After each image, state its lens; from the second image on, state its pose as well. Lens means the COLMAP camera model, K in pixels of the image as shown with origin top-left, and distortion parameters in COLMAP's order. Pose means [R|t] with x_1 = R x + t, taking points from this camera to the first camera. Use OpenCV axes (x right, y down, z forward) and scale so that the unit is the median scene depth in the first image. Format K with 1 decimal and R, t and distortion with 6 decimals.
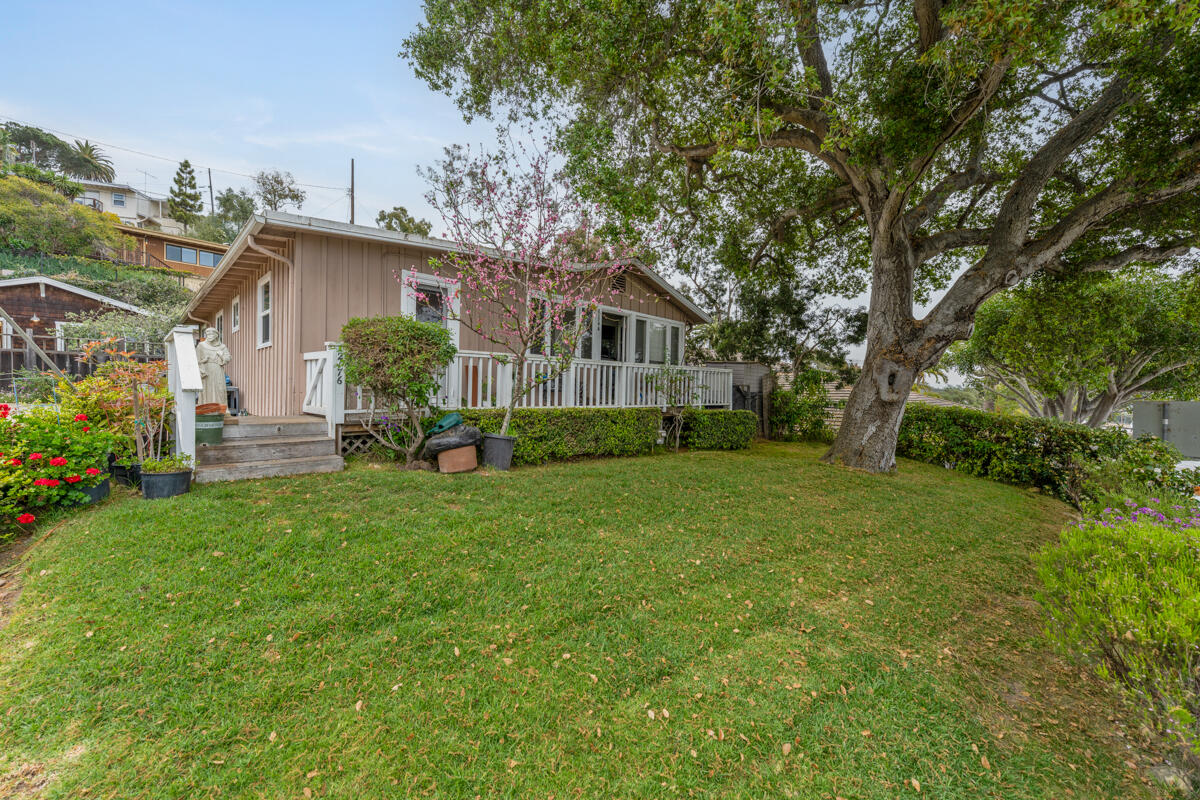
lens RADIAL K [[481.9, 0, 599.5], [0, 481.9, 401.7], [0, 0, 1]] dist [-0.000324, 0.000452]
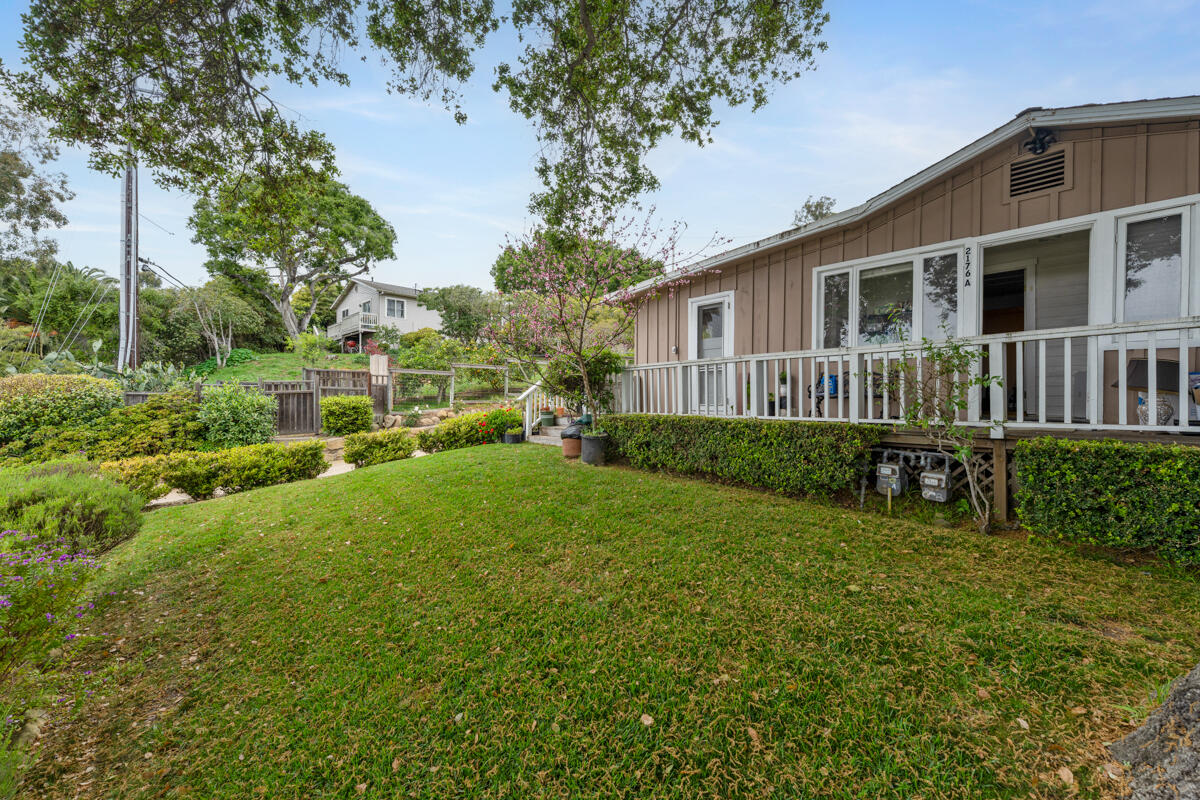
lens RADIAL K [[481.9, 0, 602.2], [0, 481.9, 399.7], [0, 0, 1]] dist [-0.000324, 0.000452]
pose [[-0.055036, -0.023052, -0.998218, 0.208919], [-0.017020, 0.999610, -0.022146, 0.001360], [0.998339, 0.015771, -0.055407, 0.226384]]
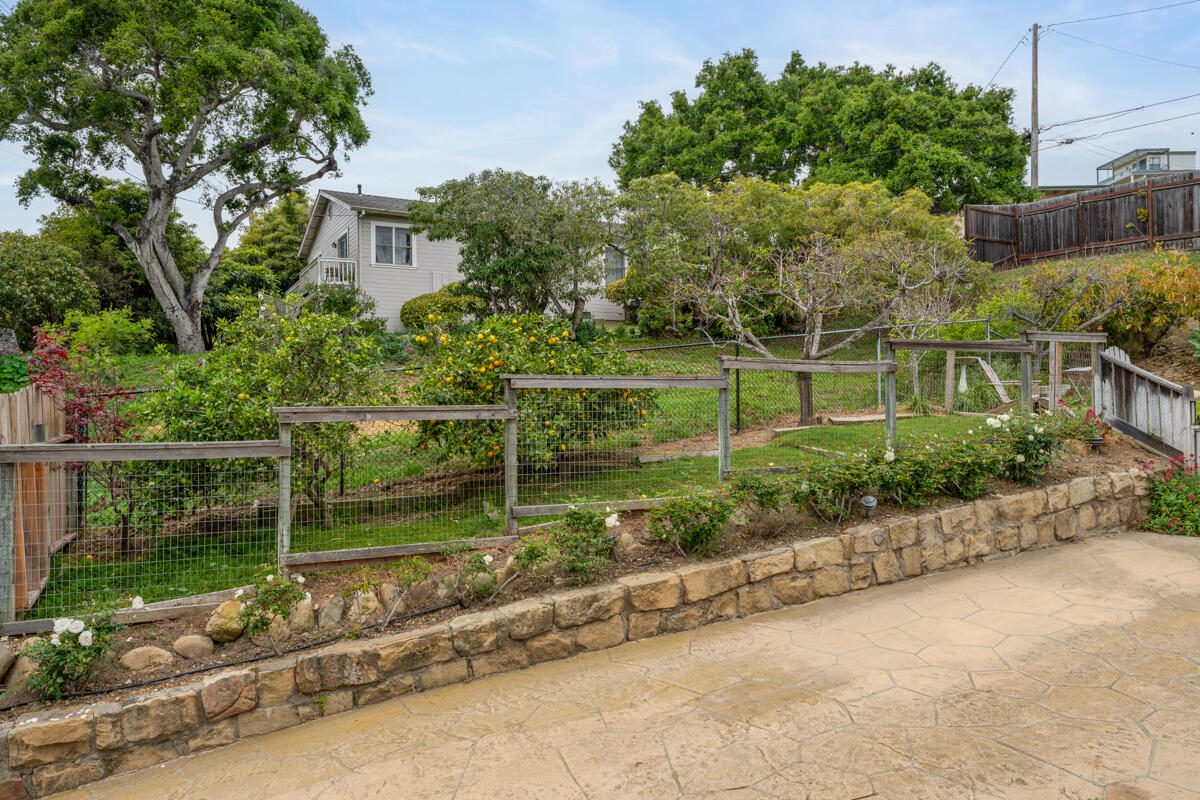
lens RADIAL K [[793.8, 0, 609.2], [0, 793.8, 393.8], [0, 0, 1]] dist [0.008851, -0.002893]
pose [[-0.342534, -0.020084, -0.939291, -0.150704], [-0.007678, 0.999798, -0.018577, -0.052382], [0.939474, 0.000849, -0.342619, 0.195835]]
